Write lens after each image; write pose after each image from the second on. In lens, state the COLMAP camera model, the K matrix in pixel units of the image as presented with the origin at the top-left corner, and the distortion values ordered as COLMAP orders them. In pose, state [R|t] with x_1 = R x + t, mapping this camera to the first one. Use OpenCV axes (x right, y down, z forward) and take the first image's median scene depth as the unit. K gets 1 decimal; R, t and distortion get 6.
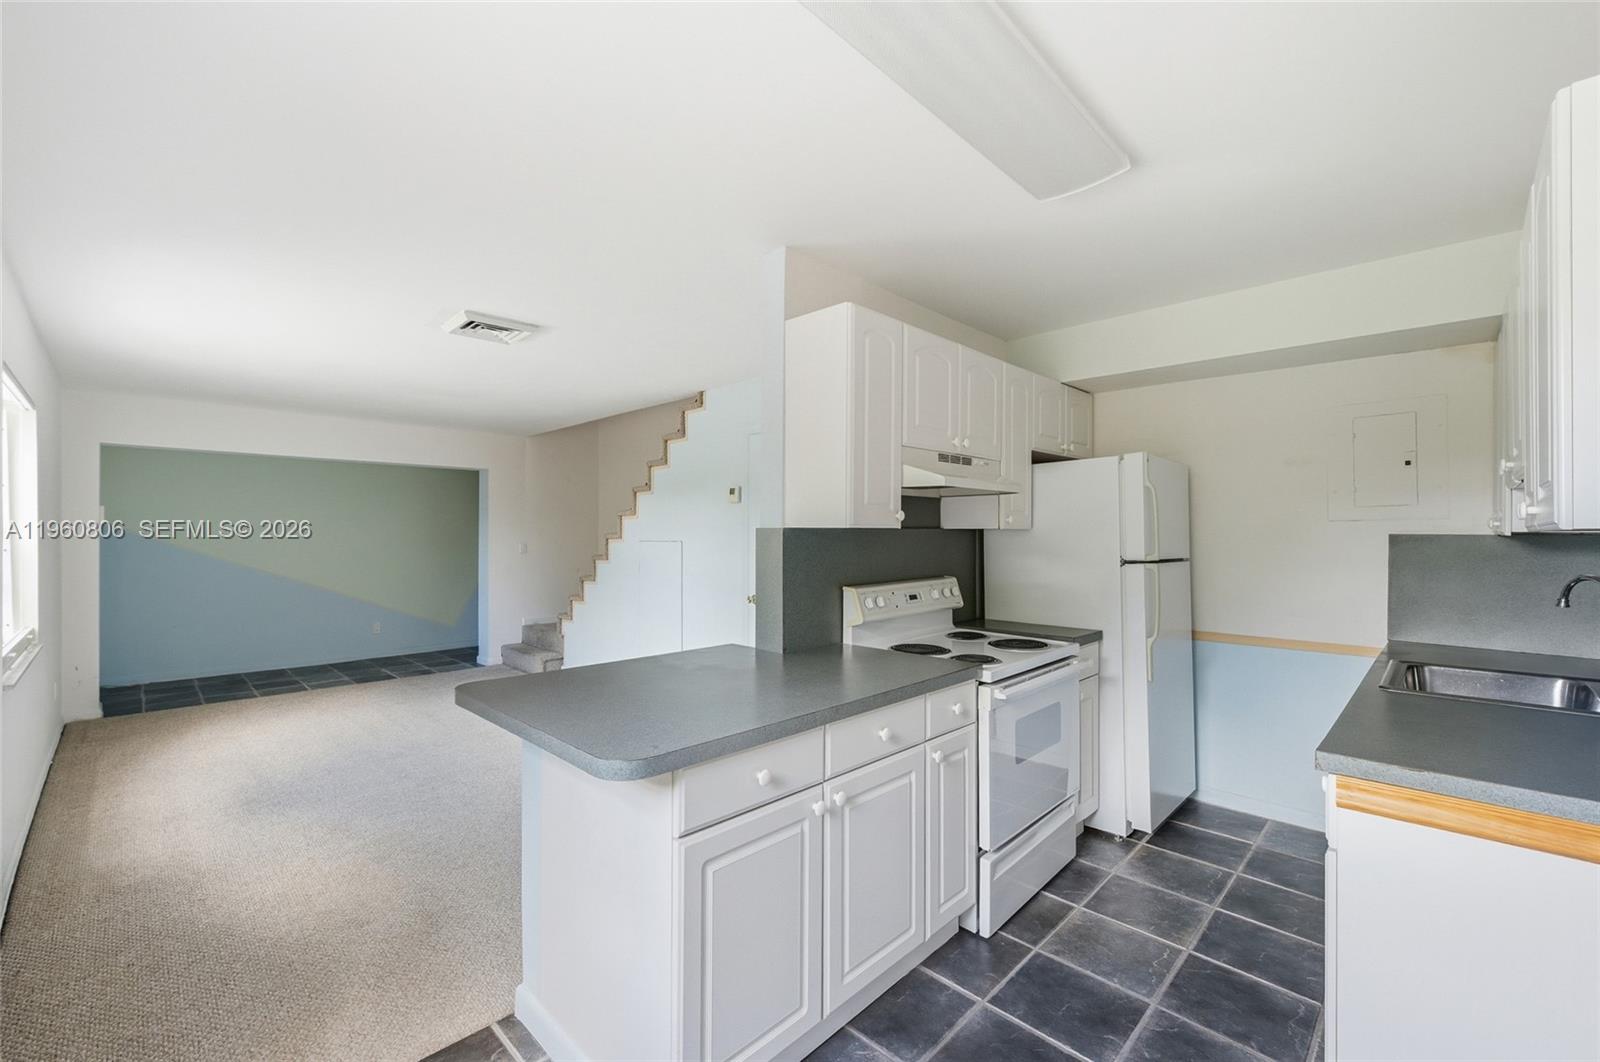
lens RADIAL K [[655.1, 0, 799.4], [0, 655.1, 527.6], [0, 0, 1]] dist [0.001908, -0.000822]
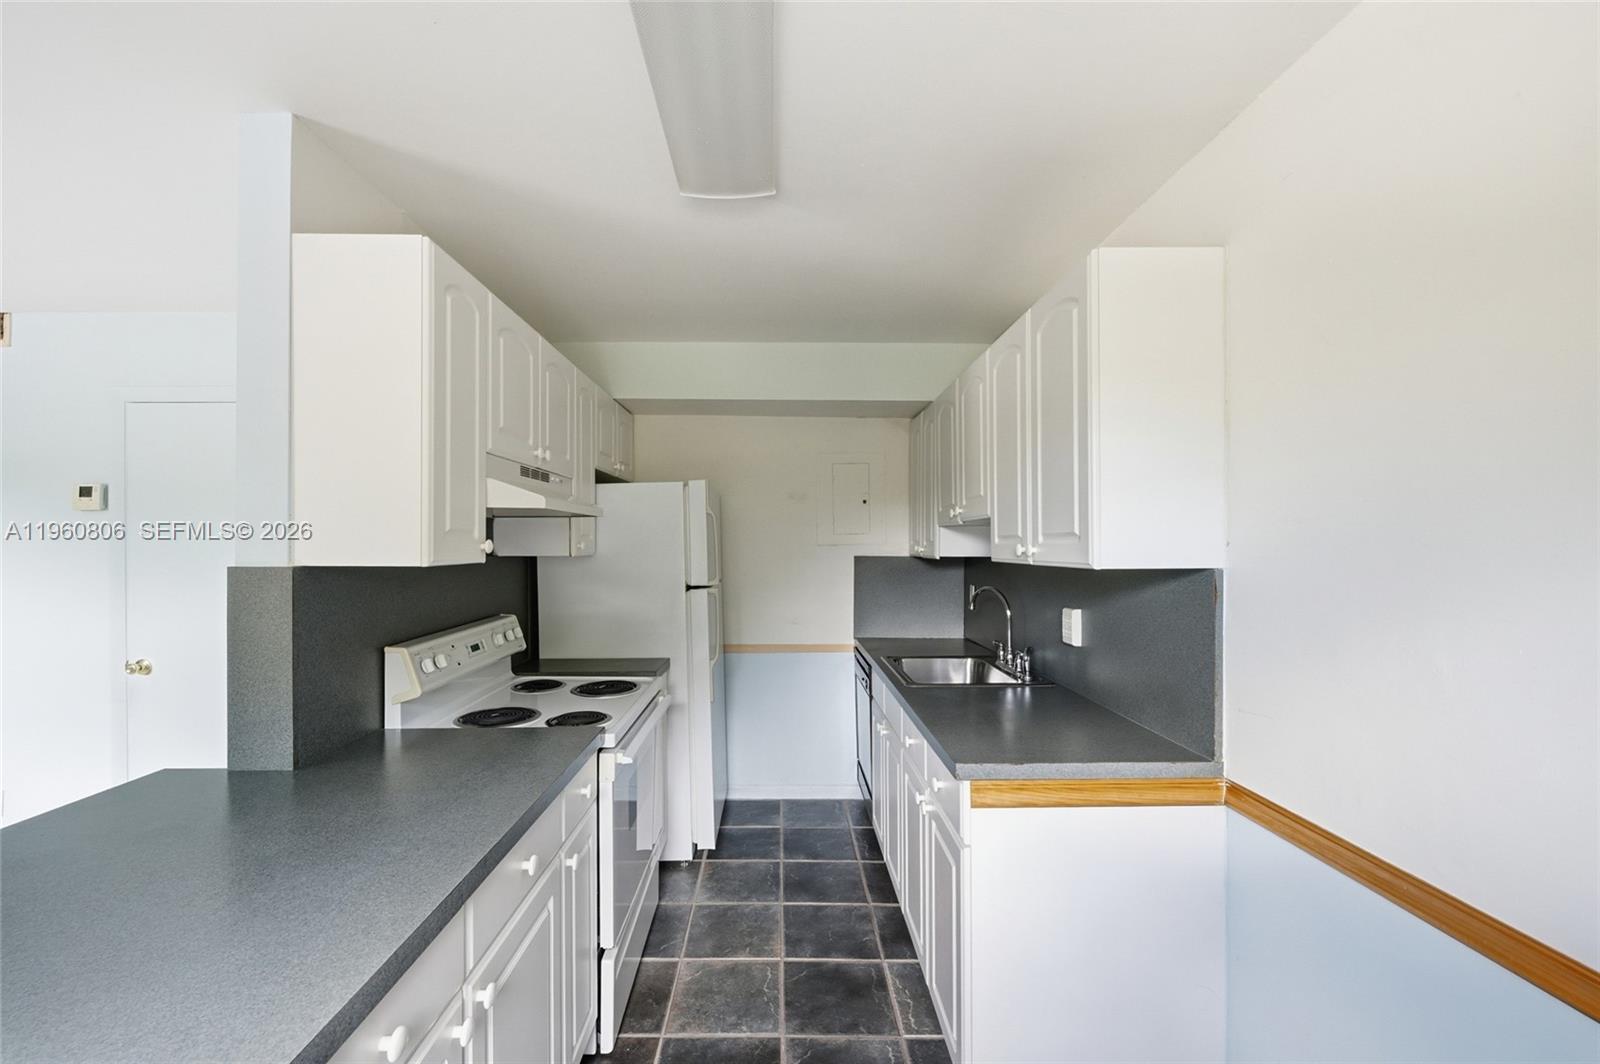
lens RADIAL K [[655.1, 0, 803.0], [0, 655.1, 545.3], [0, 0, 1]] dist [0.001908, -0.000822]
pose [[0.712547, -0.001393, 0.701623, -0.099311], [-0.004018, 0.999974, 0.006066, -0.022206], [-0.701613, -0.007141, 0.712523, 0.186921]]
